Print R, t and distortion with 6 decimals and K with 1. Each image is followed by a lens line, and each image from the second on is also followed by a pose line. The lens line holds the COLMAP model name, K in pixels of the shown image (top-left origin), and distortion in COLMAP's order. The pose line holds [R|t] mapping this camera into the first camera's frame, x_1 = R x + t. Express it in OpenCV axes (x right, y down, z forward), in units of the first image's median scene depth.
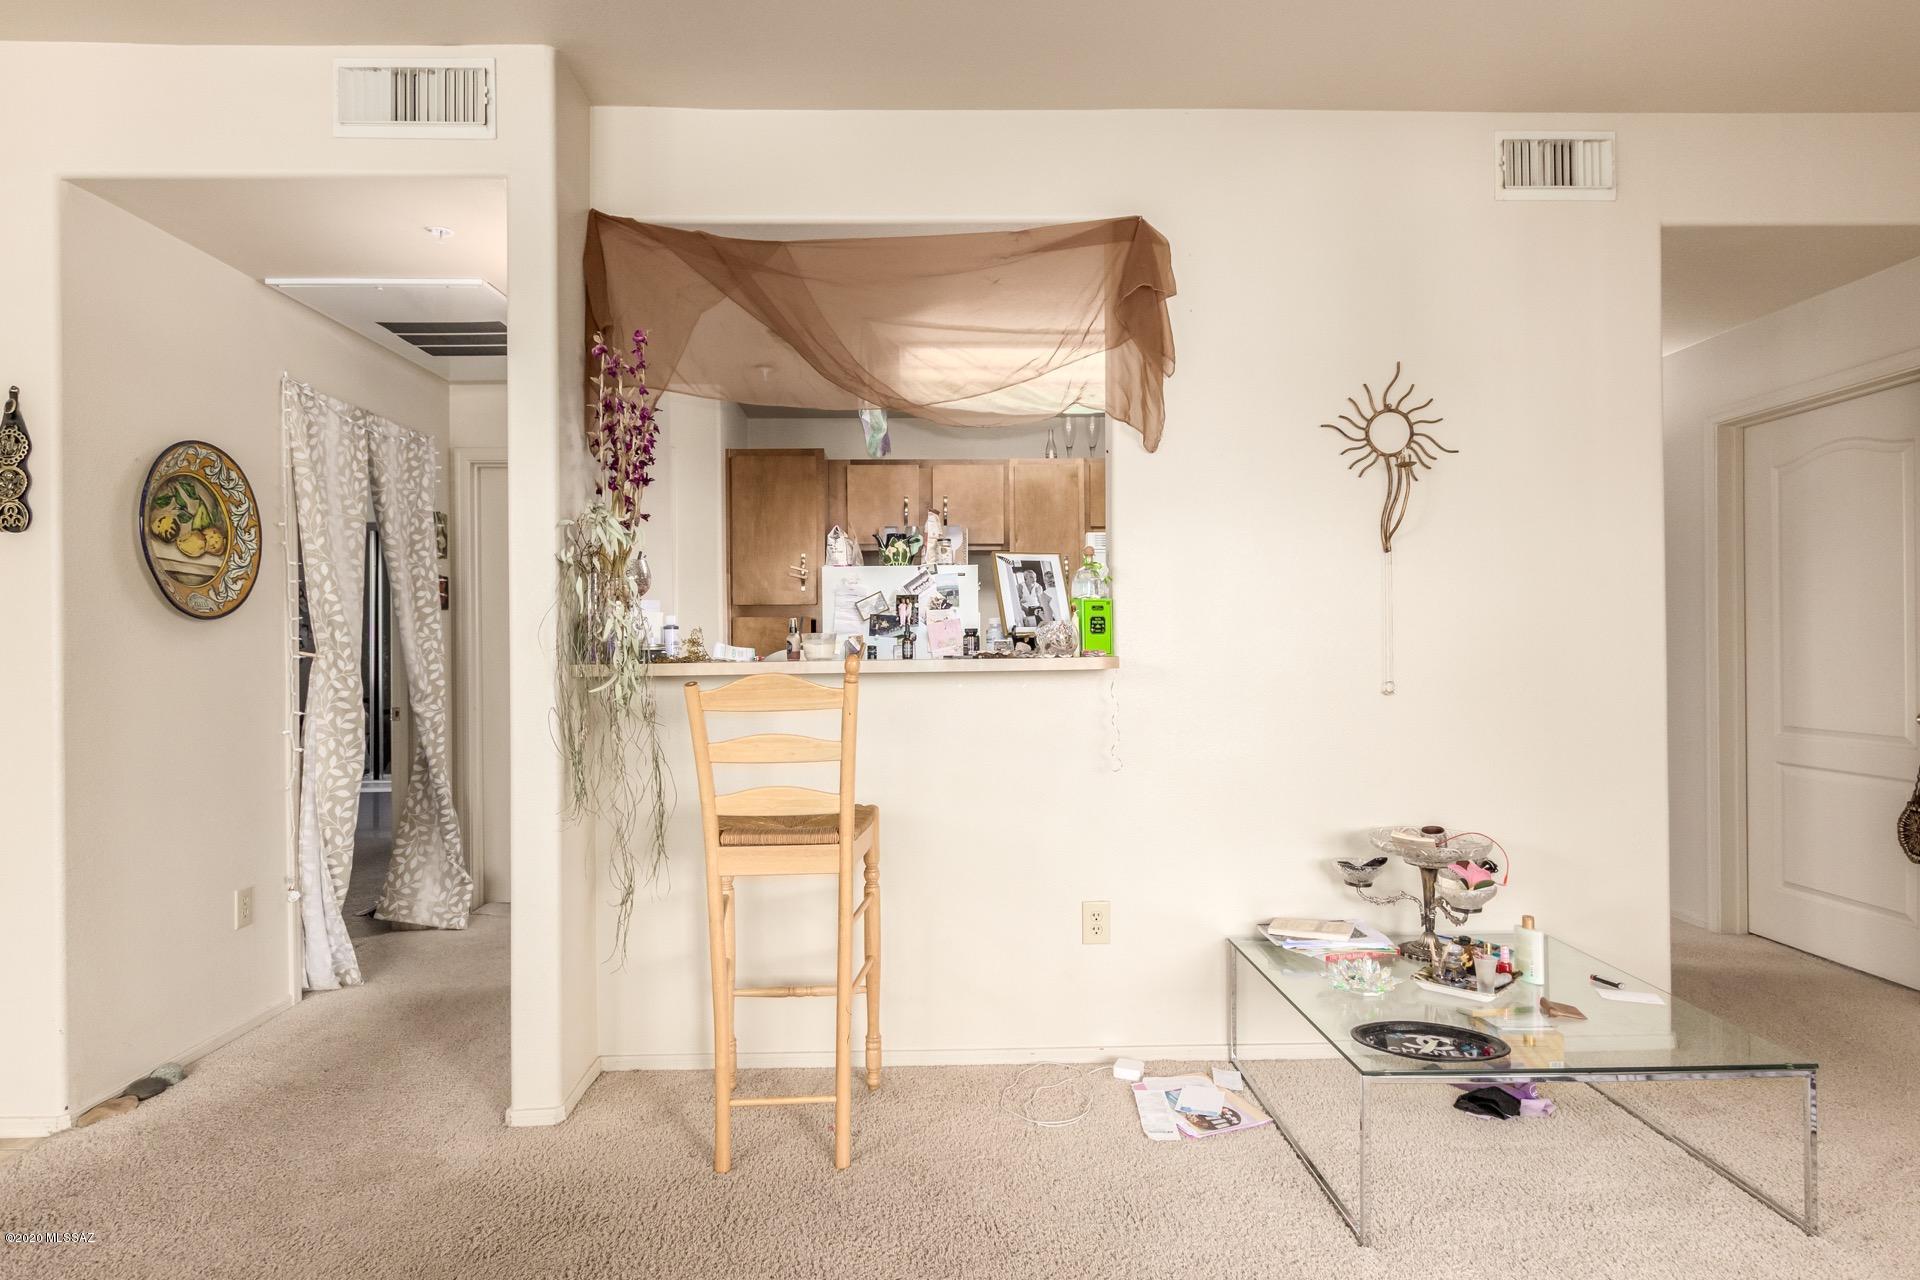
lens RADIAL K [[1024.0, 0, 960.0], [0, 1024.0, 640.0], [0, 0, 1]] dist [-0.005462, -0.002022]
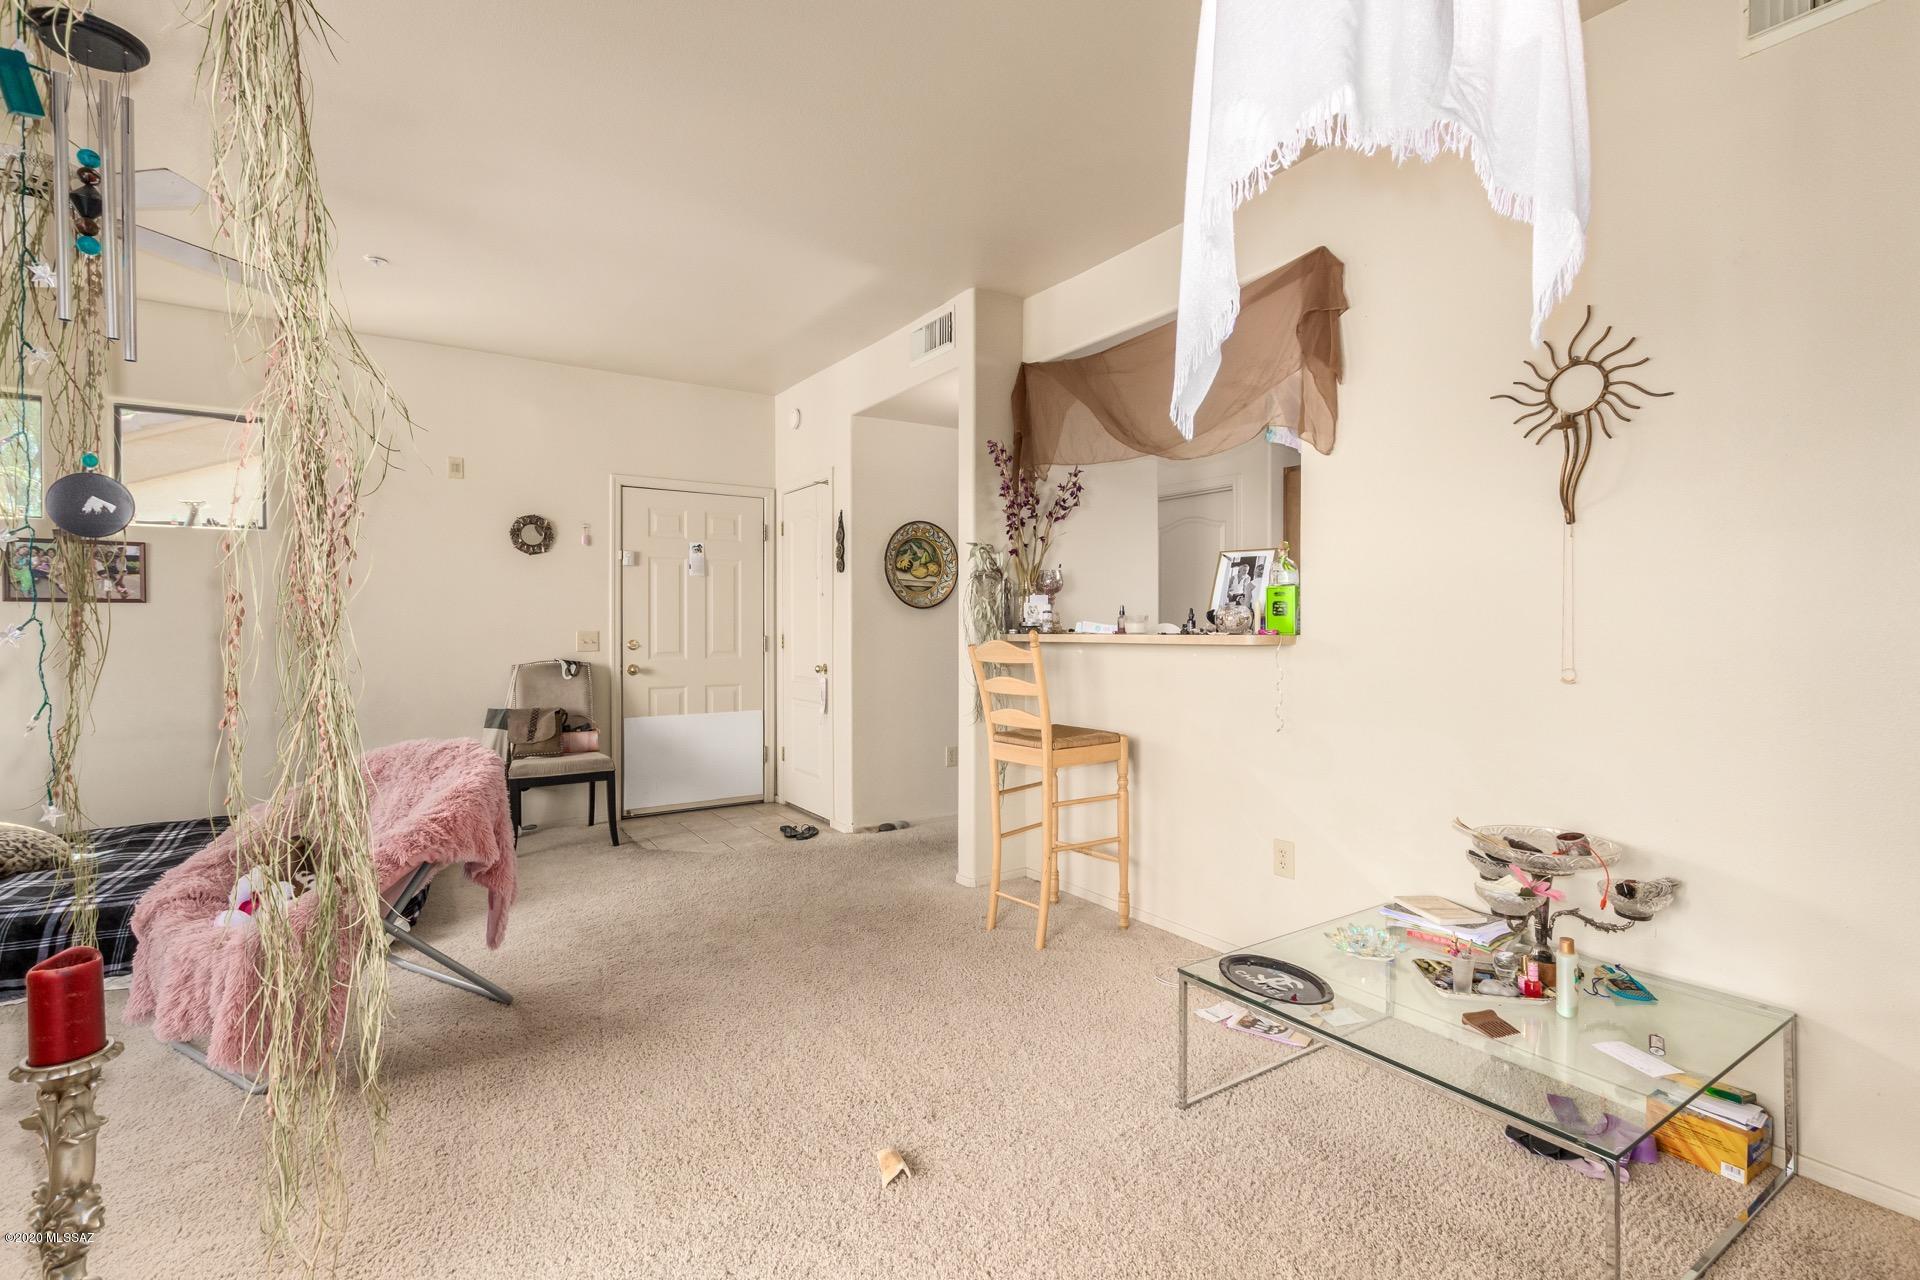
lens RADIAL K [[883.8, 0, 955.6], [0, 883.8, 627.9], [0, 0, 1]] dist [0.002500, 0.000206]
pose [[0.525944, 0.011447, -0.850442, 0.790393], [0.001434, 0.999896, 0.014346, -0.007108], [0.850518, -0.008764, 0.525873, 0.136233]]
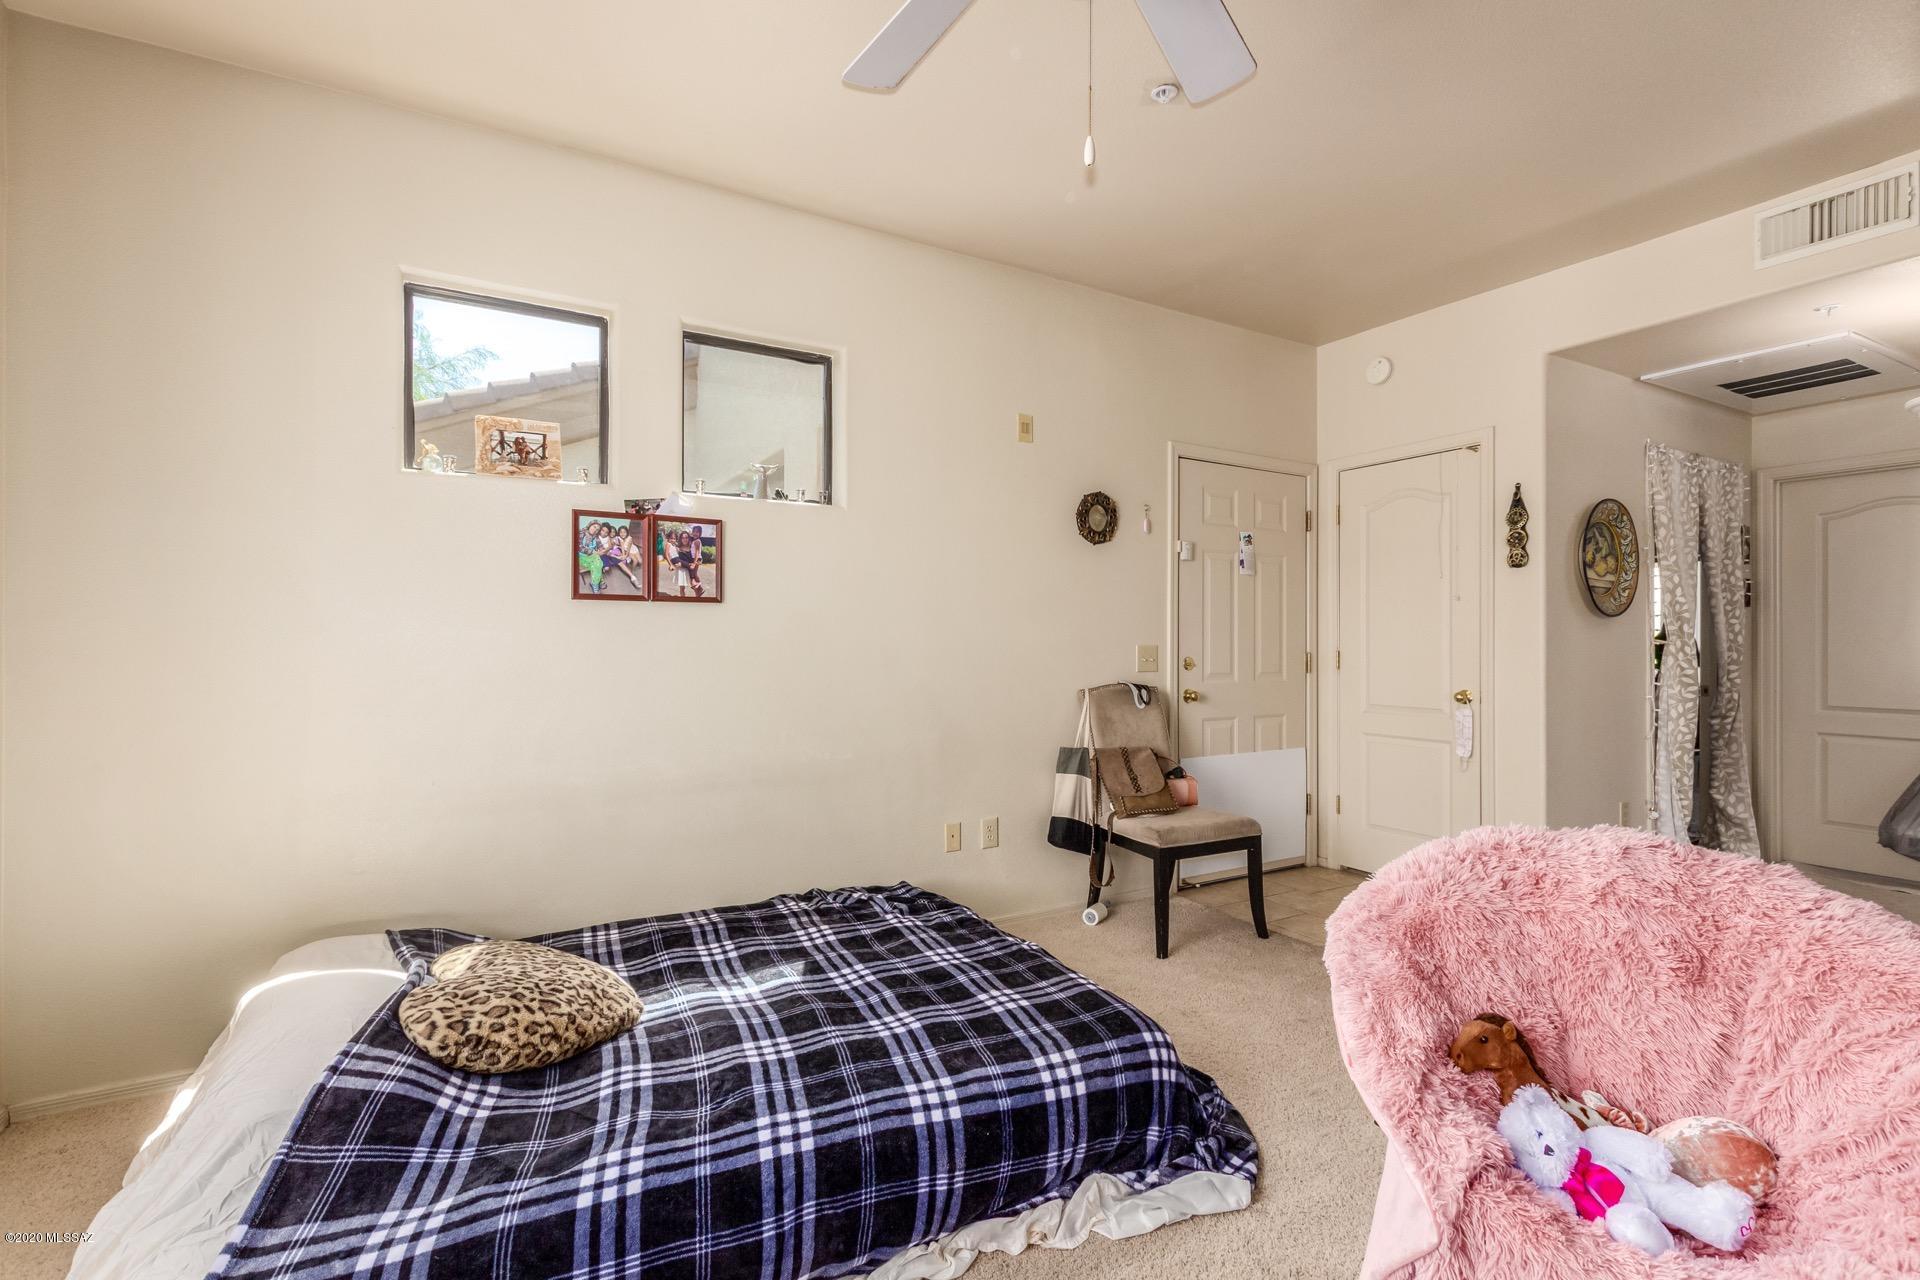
lens RADIAL K [[896.6, 0, 951.2], [0, 896.6, 645.5], [0, 0, 1]] dist [0.001490, -0.000288]
pose [[0.482488, 0.010781, -0.875836, -0.051745], [-0.002052, 0.999935, 0.011178, 0.008980], [0.875900, -0.003596, 0.482479, -0.492129]]
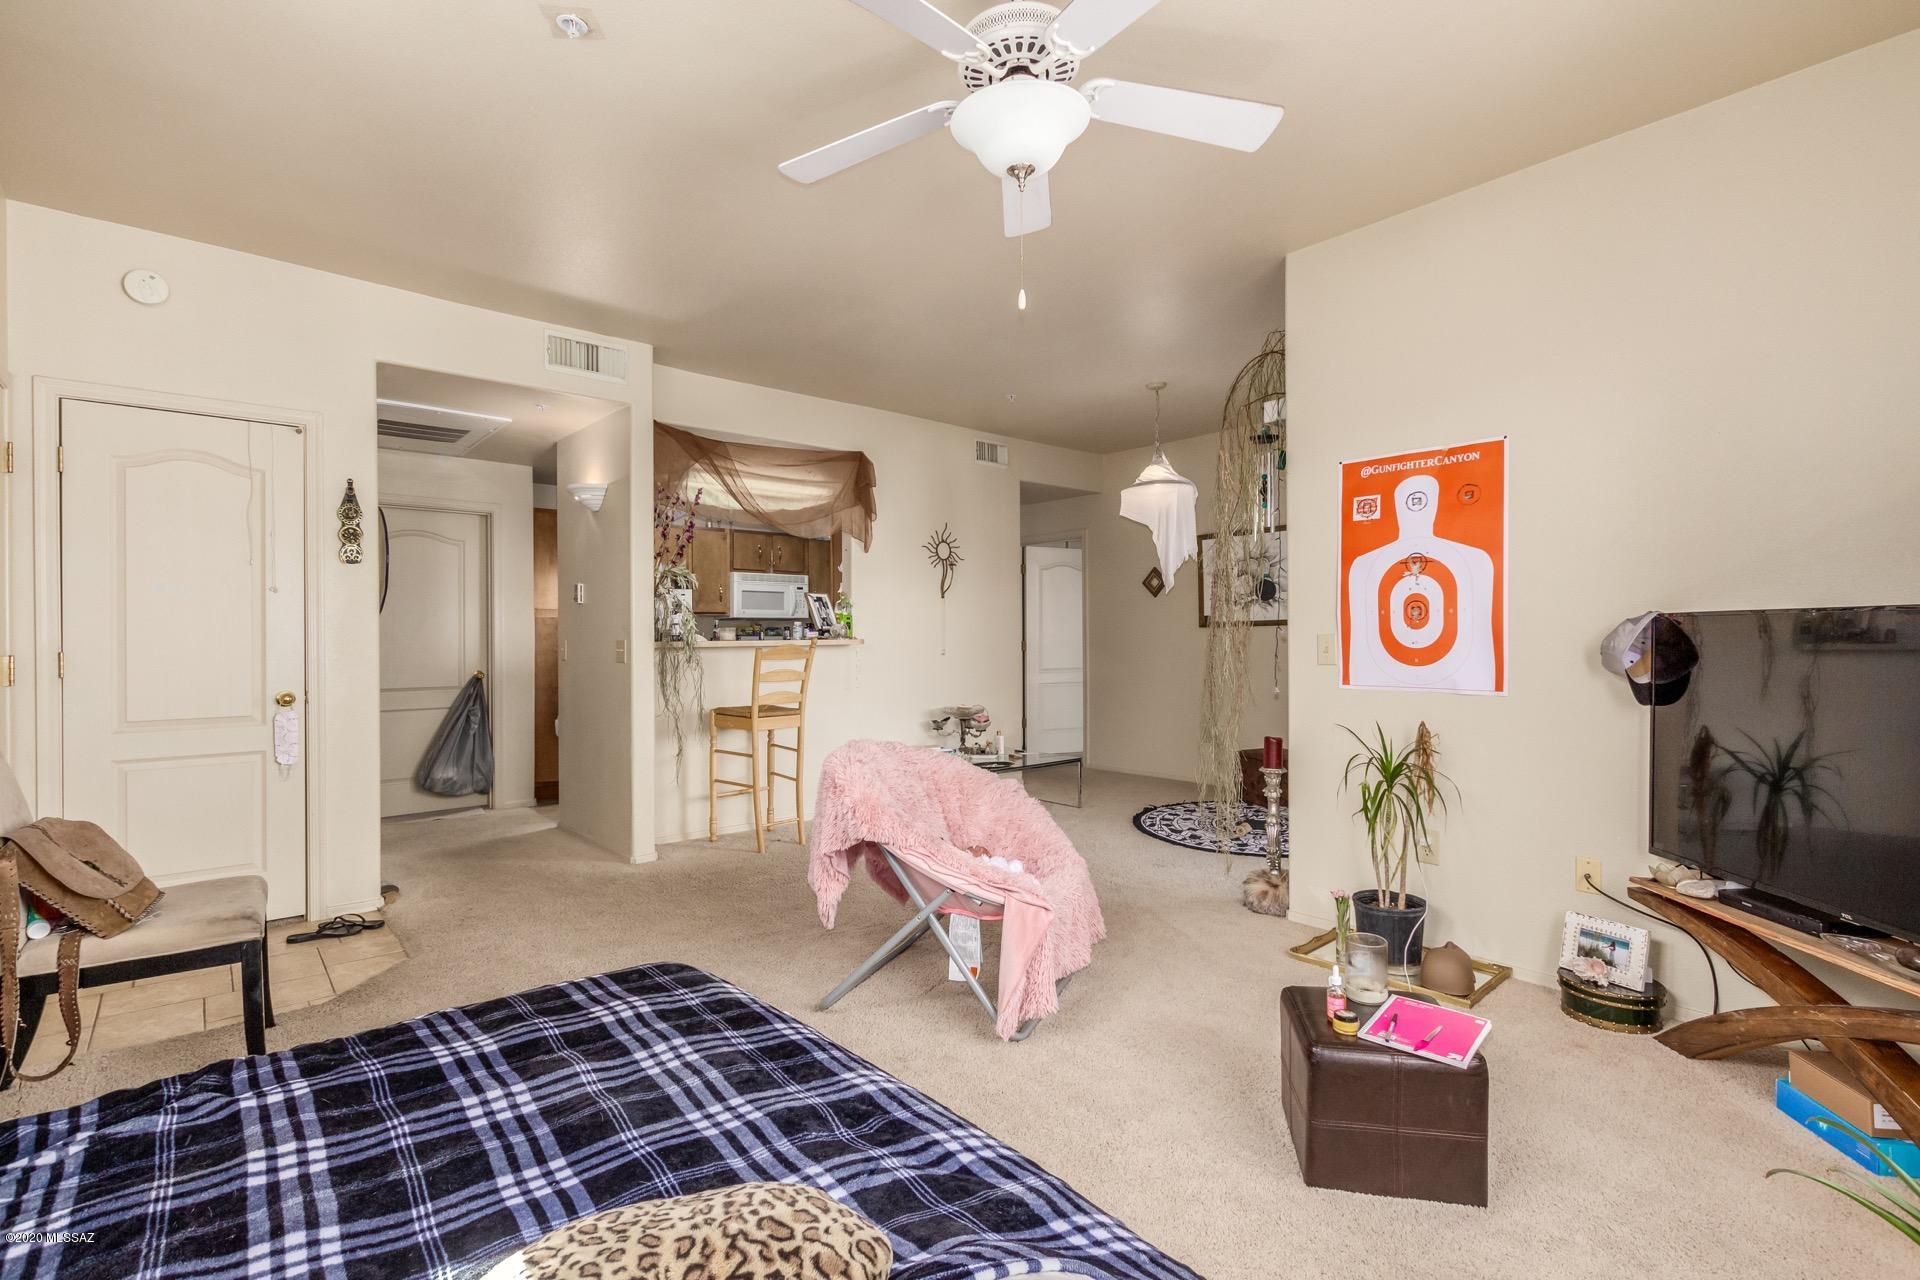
lens RADIAL K [[876.6, 0, 948.8], [0, 876.6, 639.3], [0, 0, 1]] dist [0.002193, -0.000017]
pose [[0.777964, 0.003879, 0.628297, -0.921143], [-0.004731, 0.999989, -0.000316, 0.015307], [-0.628291, -0.002727, 0.777974, -0.682466]]
